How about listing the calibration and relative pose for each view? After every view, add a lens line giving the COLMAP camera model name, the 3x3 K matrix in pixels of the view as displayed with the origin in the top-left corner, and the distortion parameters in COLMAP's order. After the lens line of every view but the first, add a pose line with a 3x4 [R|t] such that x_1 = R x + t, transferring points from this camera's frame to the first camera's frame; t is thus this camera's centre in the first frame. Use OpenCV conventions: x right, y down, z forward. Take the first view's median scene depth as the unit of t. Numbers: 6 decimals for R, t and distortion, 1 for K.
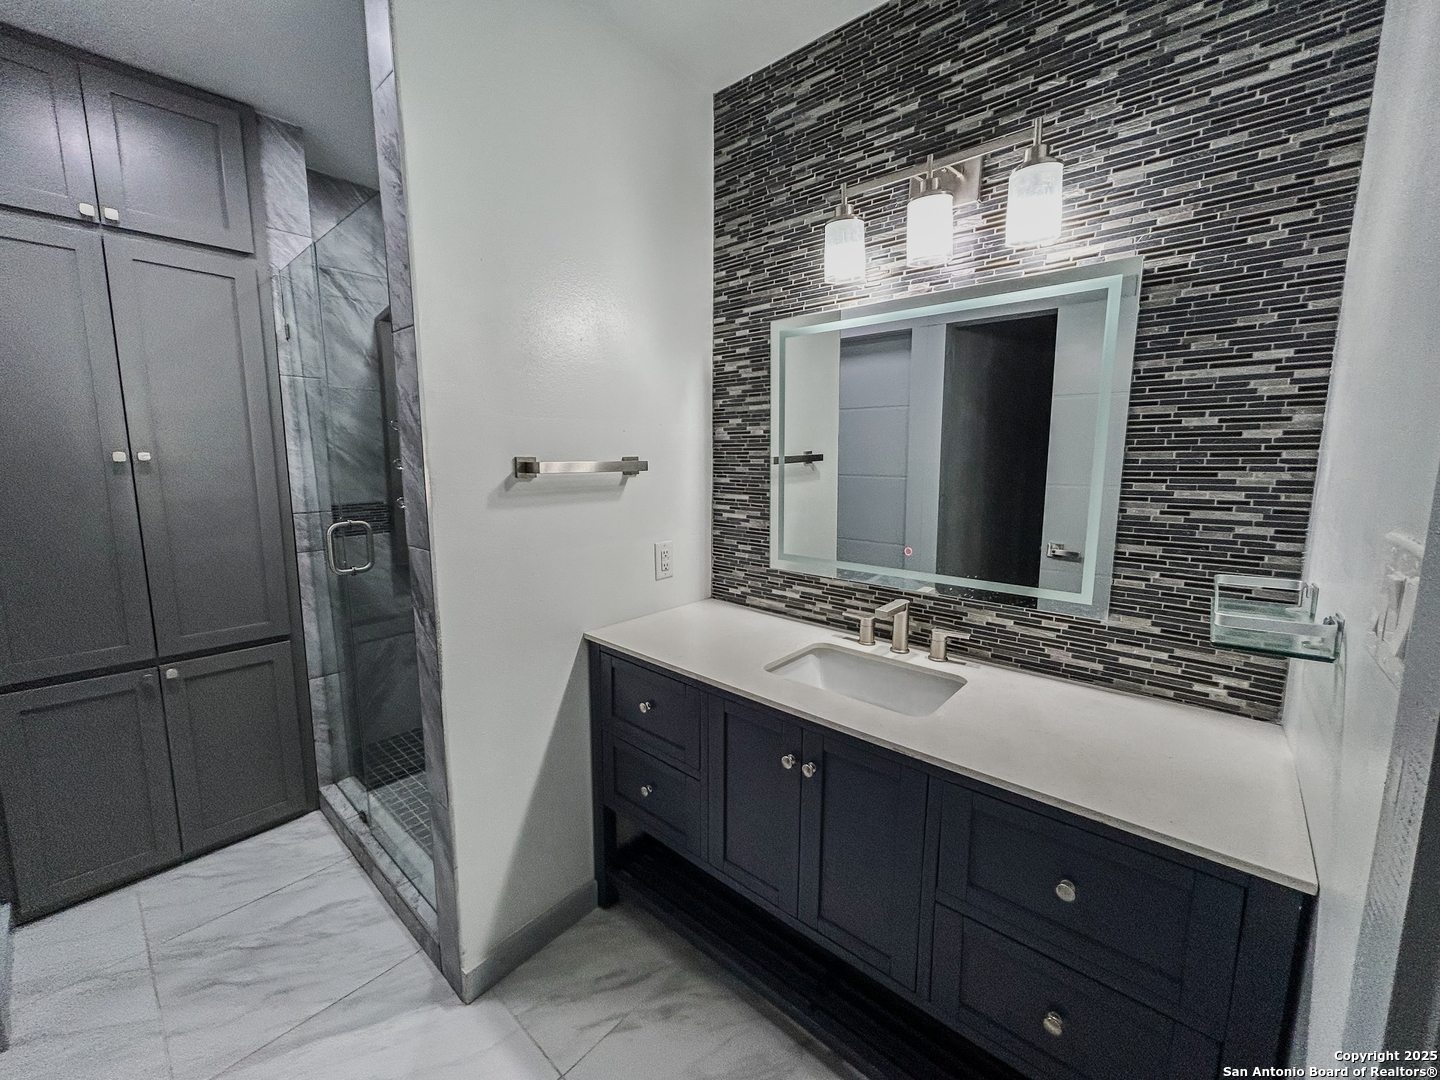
lens RADIAL K [[581.1, 0, 719.7], [0, 581.1, 539.4], [0, 0, 1]] dist [-0.003634, 0.001122]
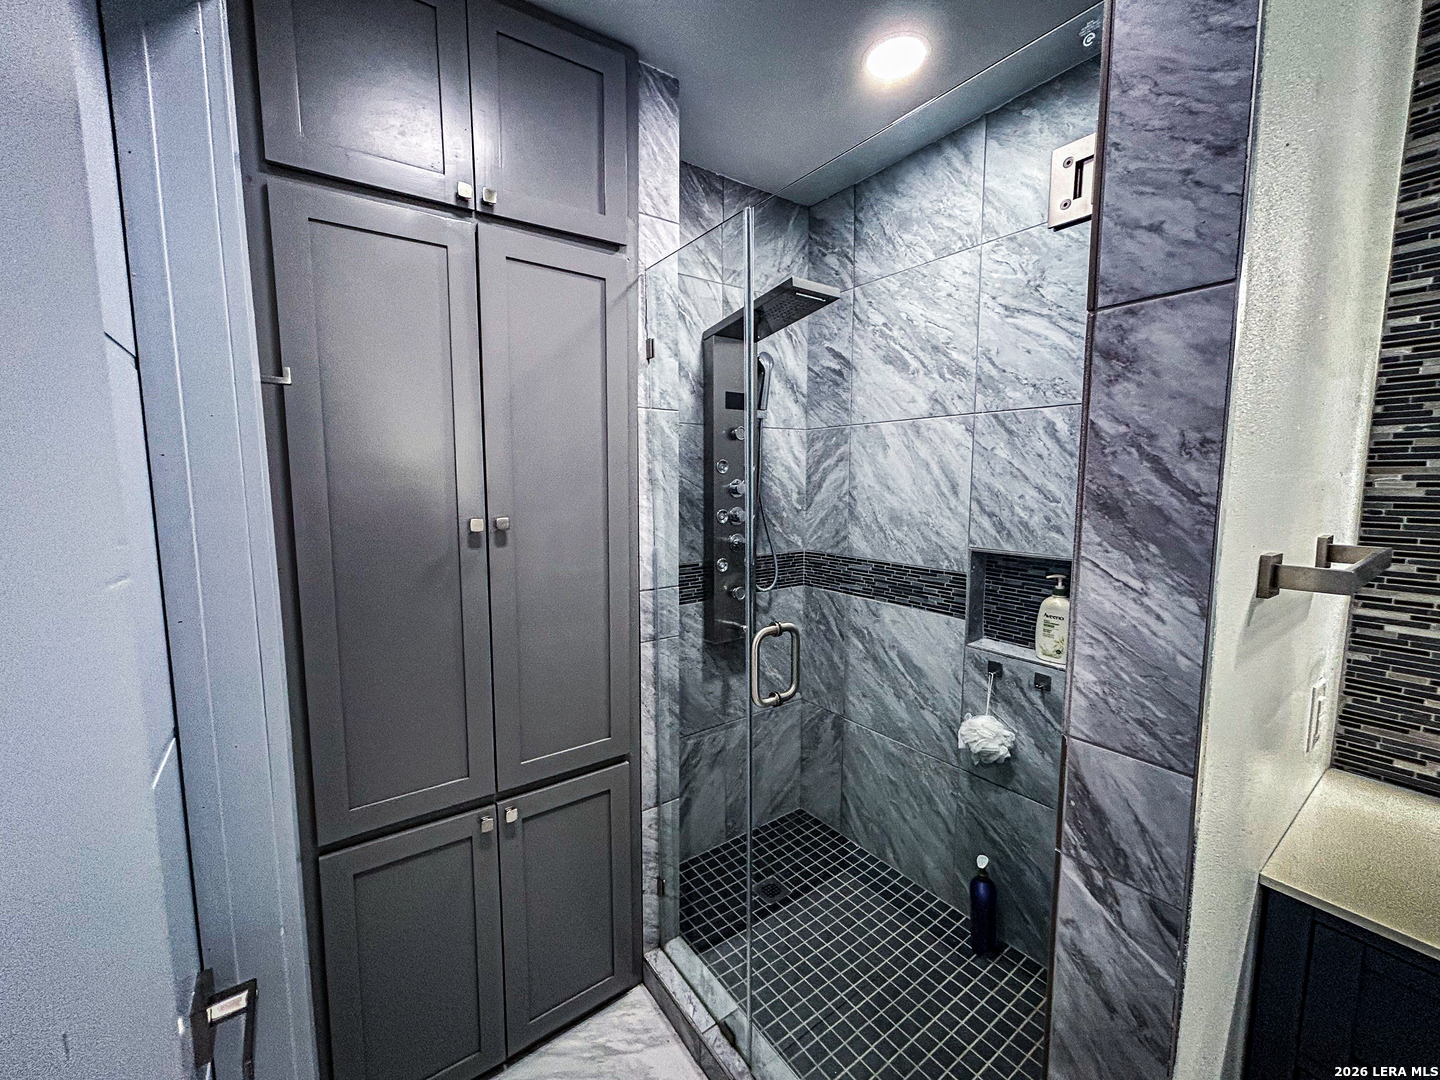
lens RADIAL K [[581.1, 0, 719.7], [0, 581.1, 537.7], [0, 0, 1]] dist [-0.003634, 0.001122]
pose [[0.975621, 0.015447, -0.218918, -0.488473], [-0.023909, 0.999064, -0.036060, -0.091373], [0.218156, 0.040415, 0.975077, 0.300383]]
